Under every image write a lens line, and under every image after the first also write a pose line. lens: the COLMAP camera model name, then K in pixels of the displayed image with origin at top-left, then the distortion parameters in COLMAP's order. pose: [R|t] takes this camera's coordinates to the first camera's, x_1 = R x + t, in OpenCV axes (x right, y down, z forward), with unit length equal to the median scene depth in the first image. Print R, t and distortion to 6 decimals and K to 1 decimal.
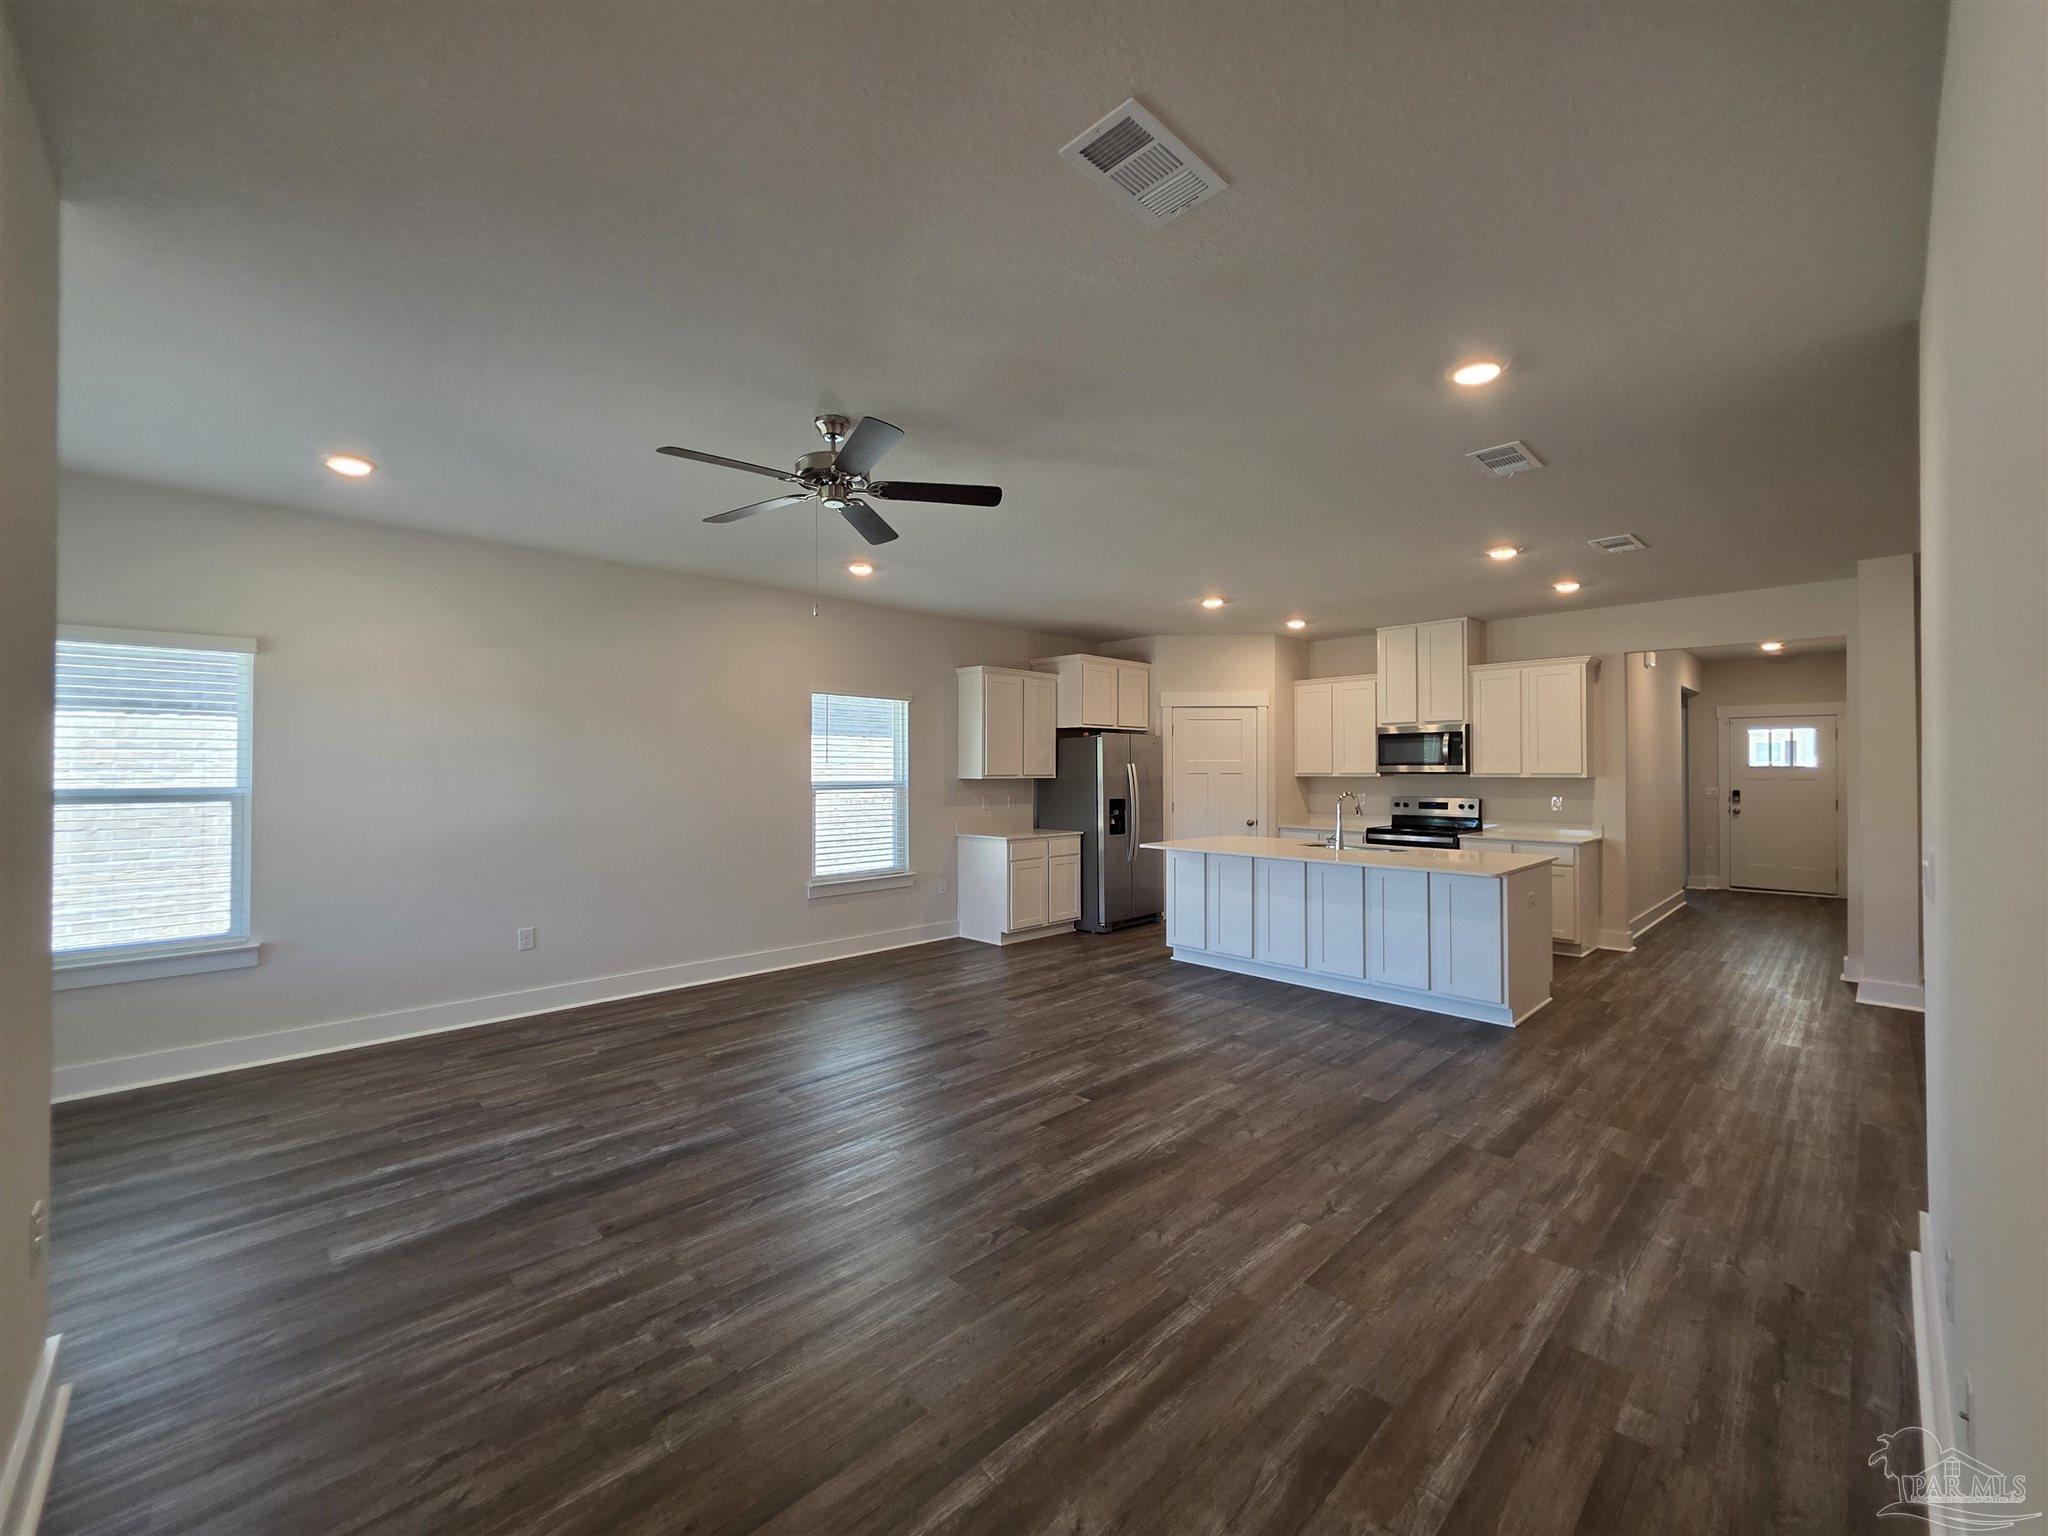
lens RADIAL K [[823.2, 0, 1015.0], [0, 823.2, 759.8], [0, 0, 1]] dist [0.004635, -0.001544]
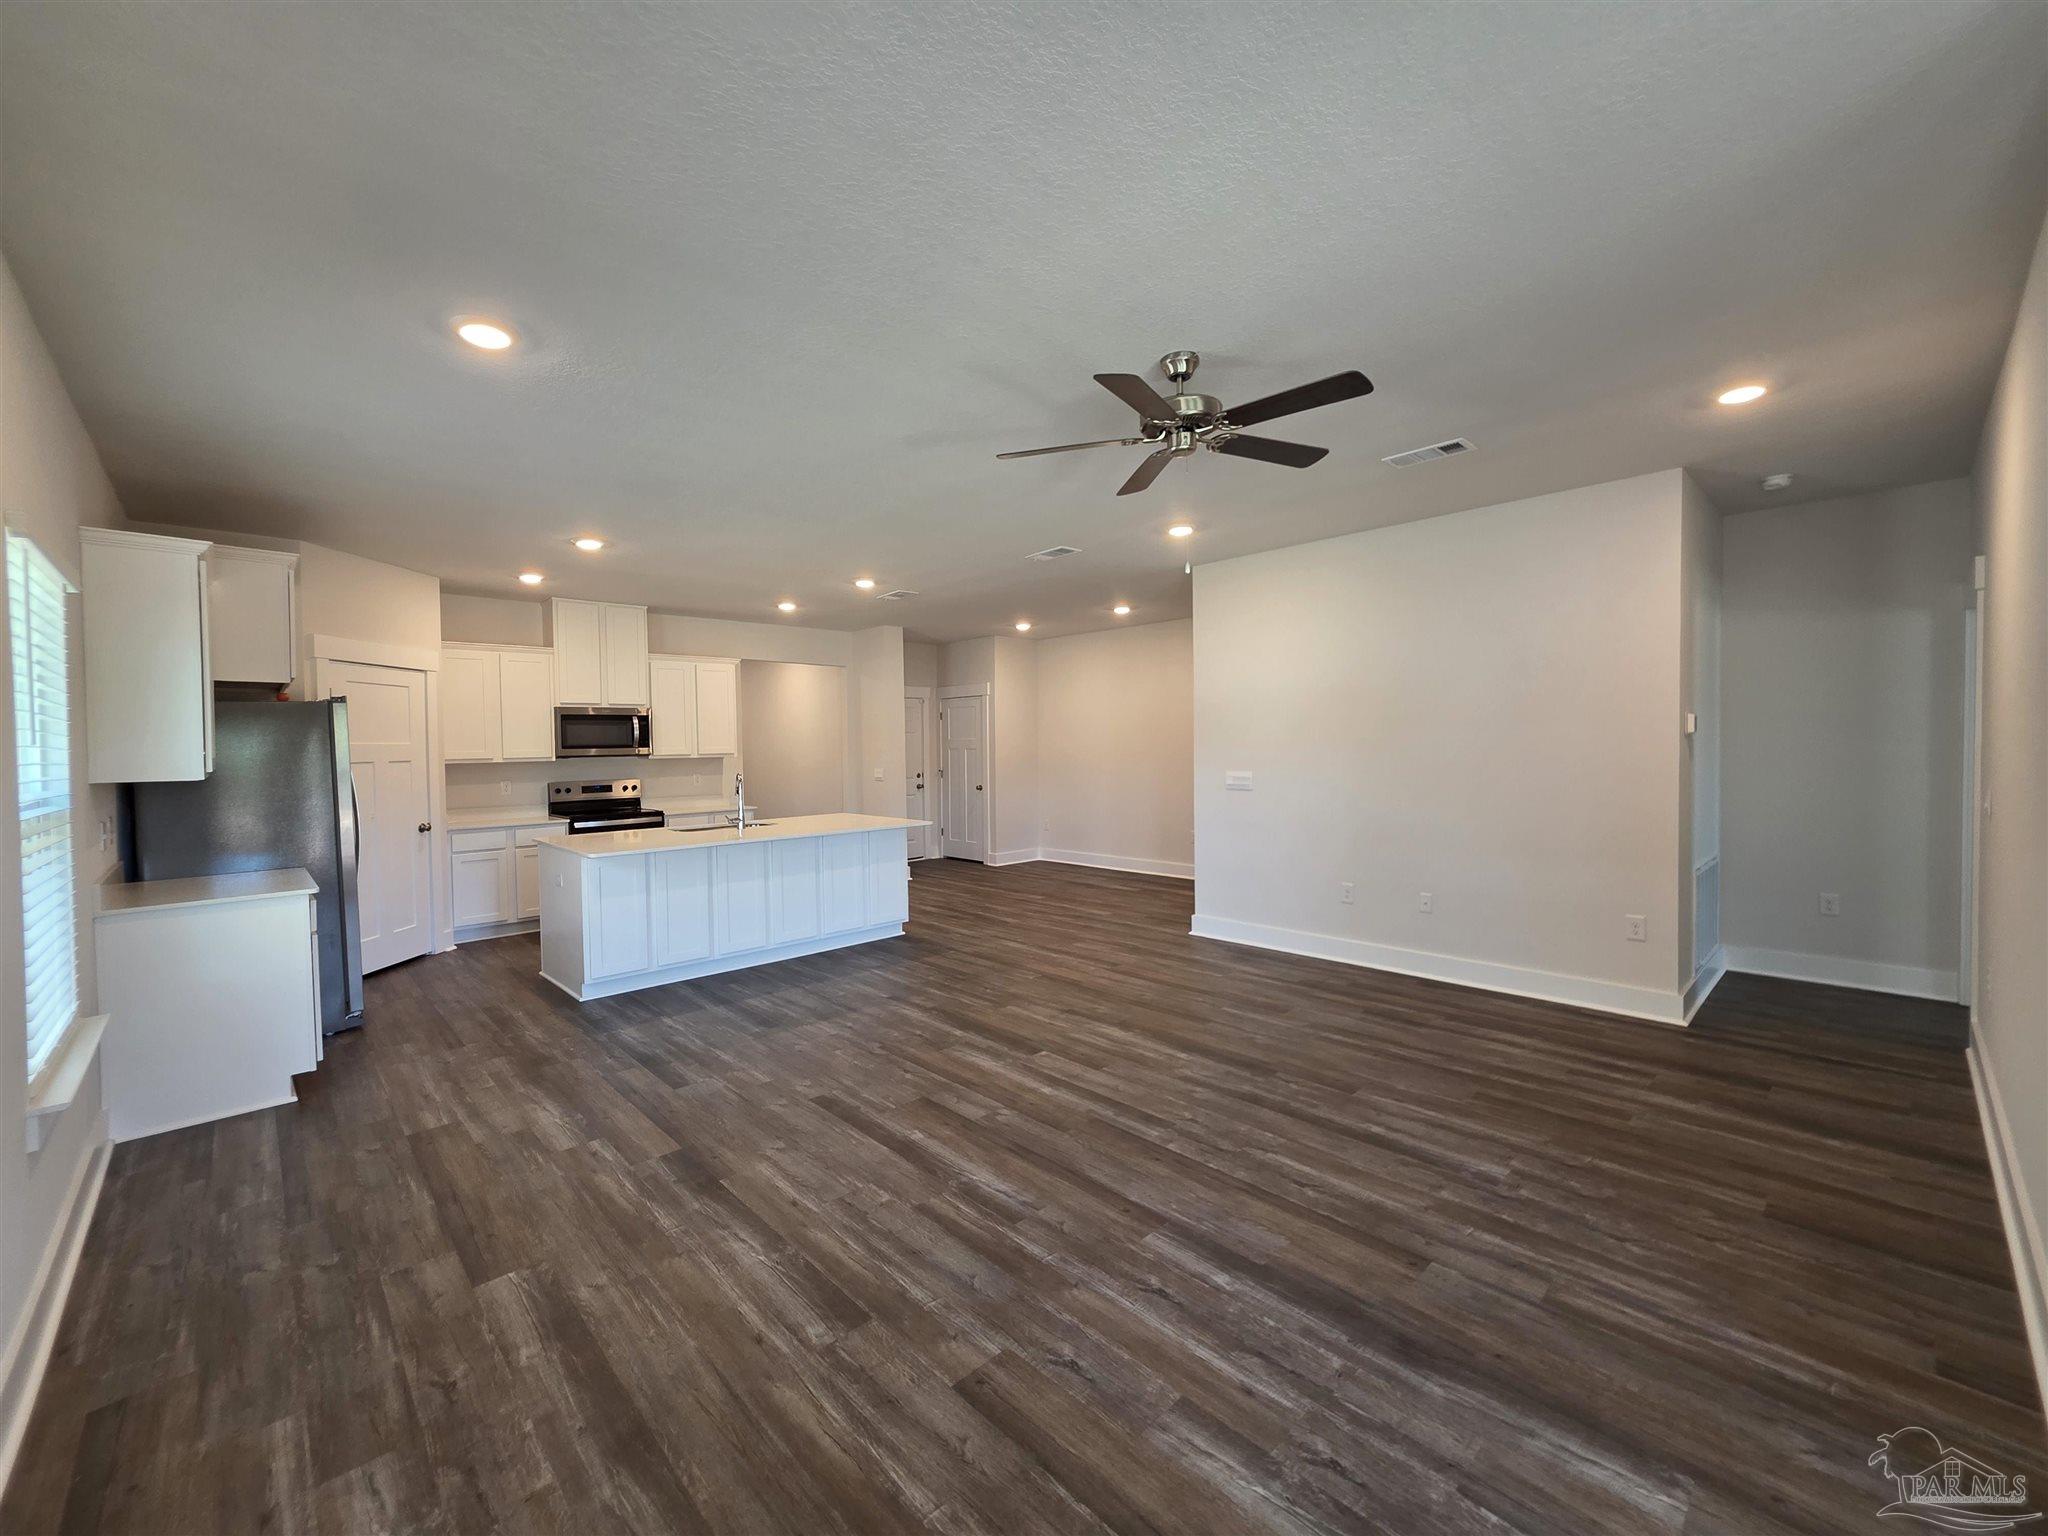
lens RADIAL K [[826.4, 0, 1013.4], [0, 826.4, 762.6], [0, 0, 1]] dist [-0.000463, -0.000659]
pose [[0.013514, -0.022492, 0.999656, -0.729227], [0.004714, 0.999737, 0.022430, 0.006450], [-0.999898, 0.004409, 0.013617, 0.754555]]
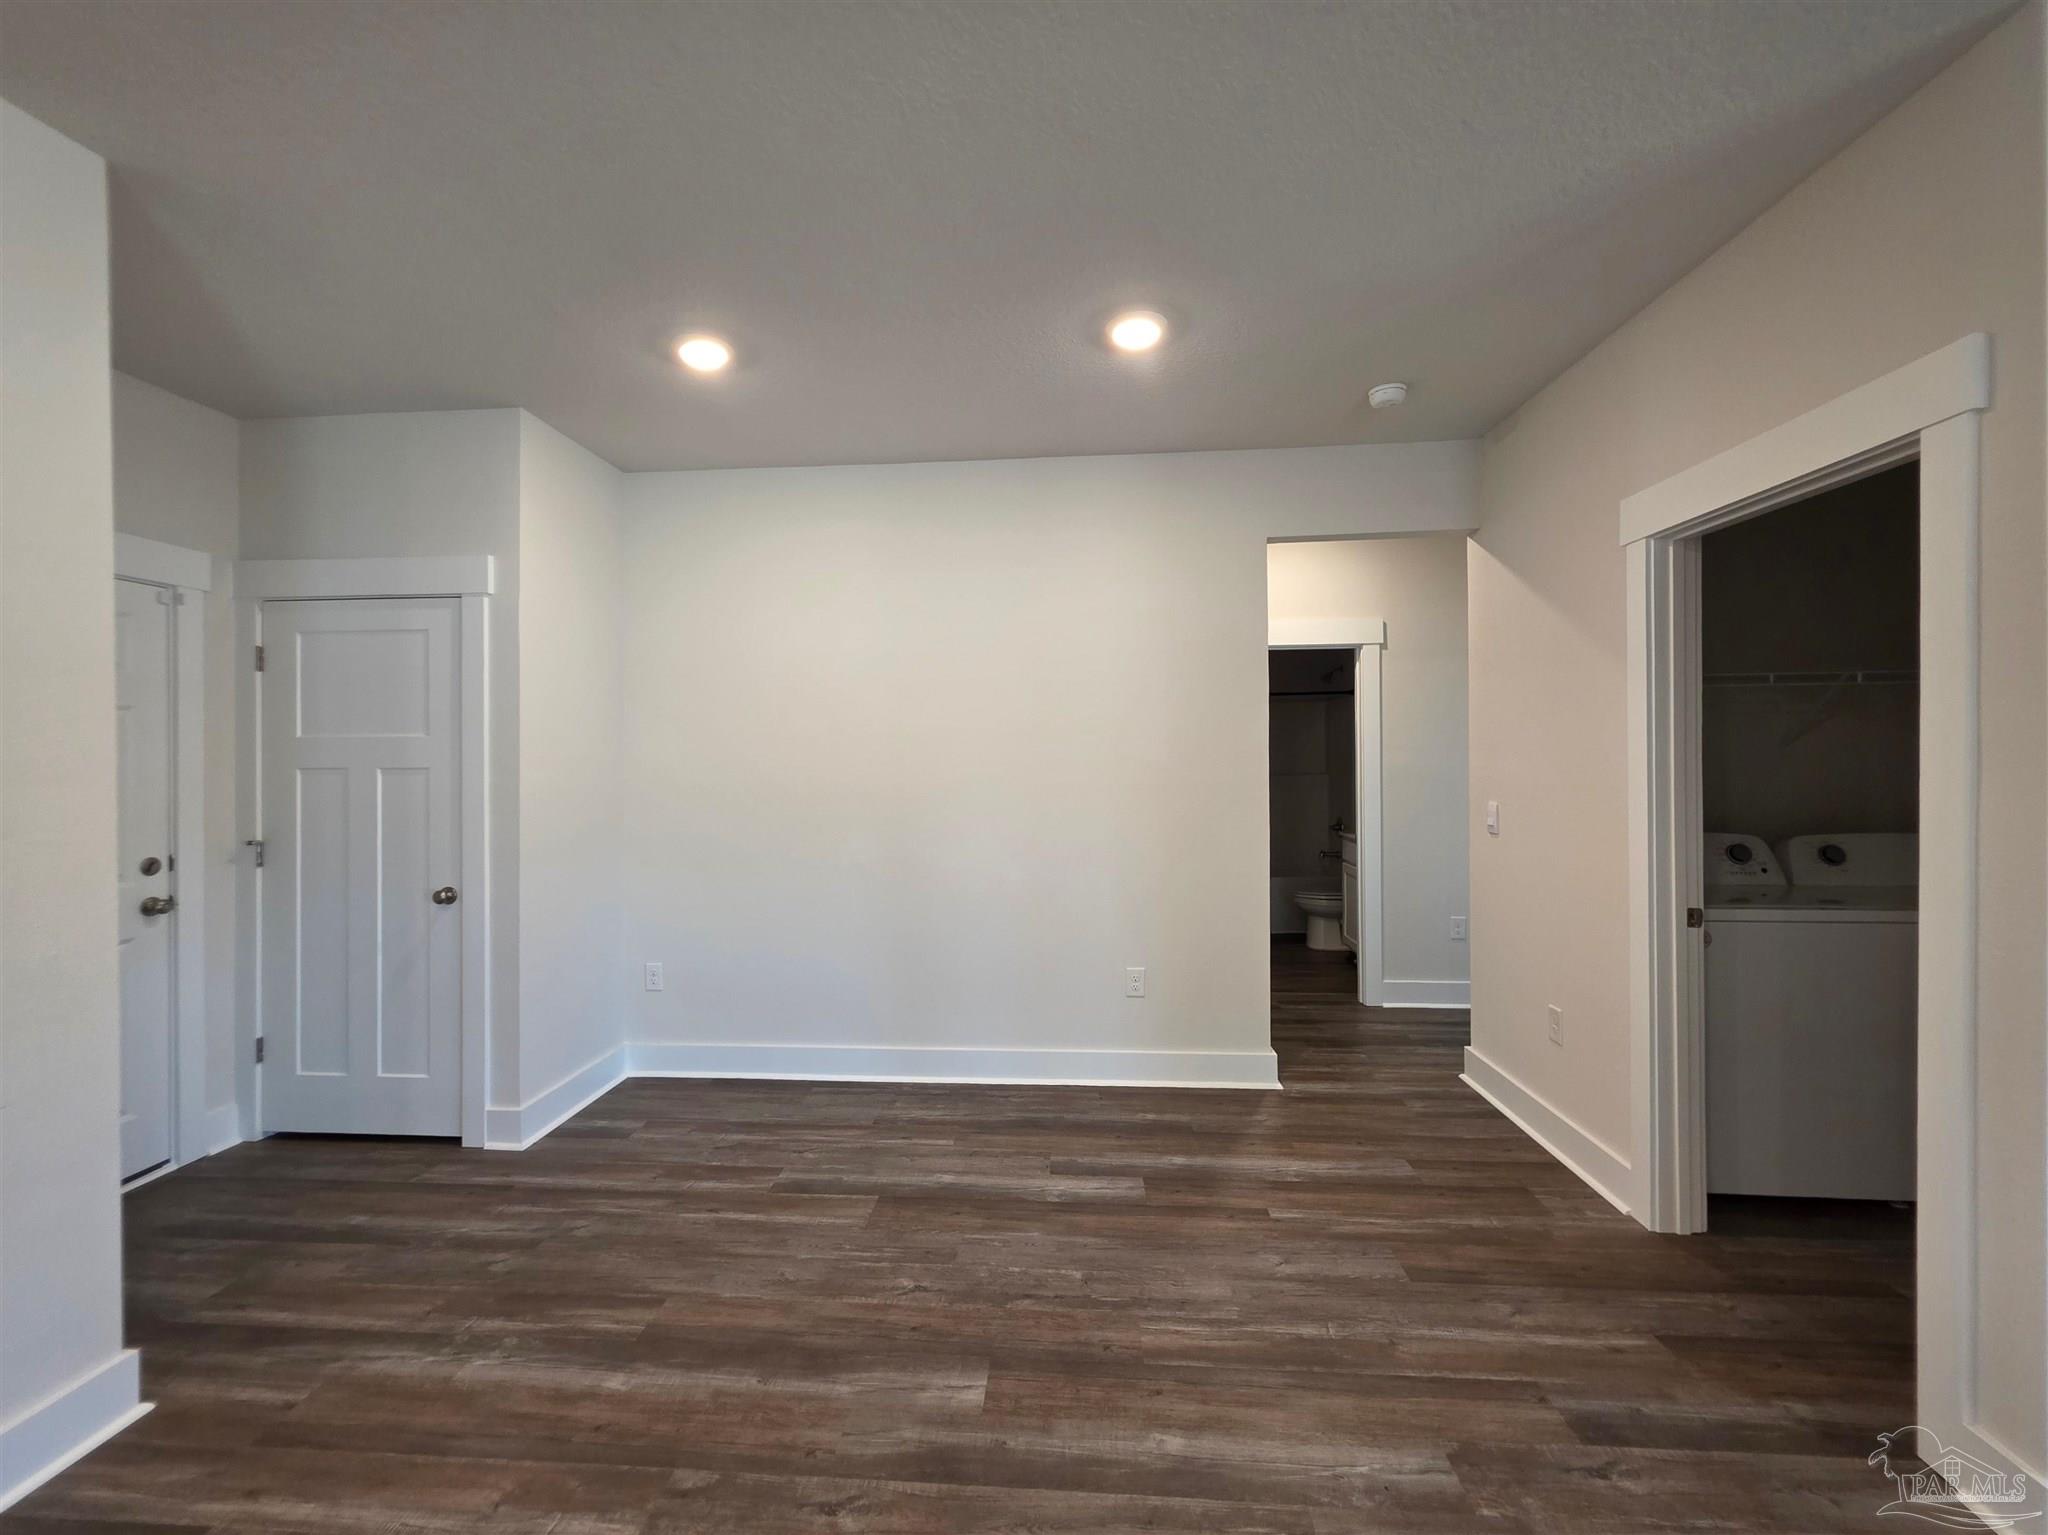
lens RADIAL K [[844.1, 0, 1015.5], [0, 844.1, 760.3], [0, 0, 1]] dist [0.003650, 0.000231]
pose [[-0.664636, 0.004137, 0.747156, 0.561199], [-0.000714, 0.999981, -0.006171, 0.015105], [-0.747167, -0.004635, -0.664620, 0.972548]]
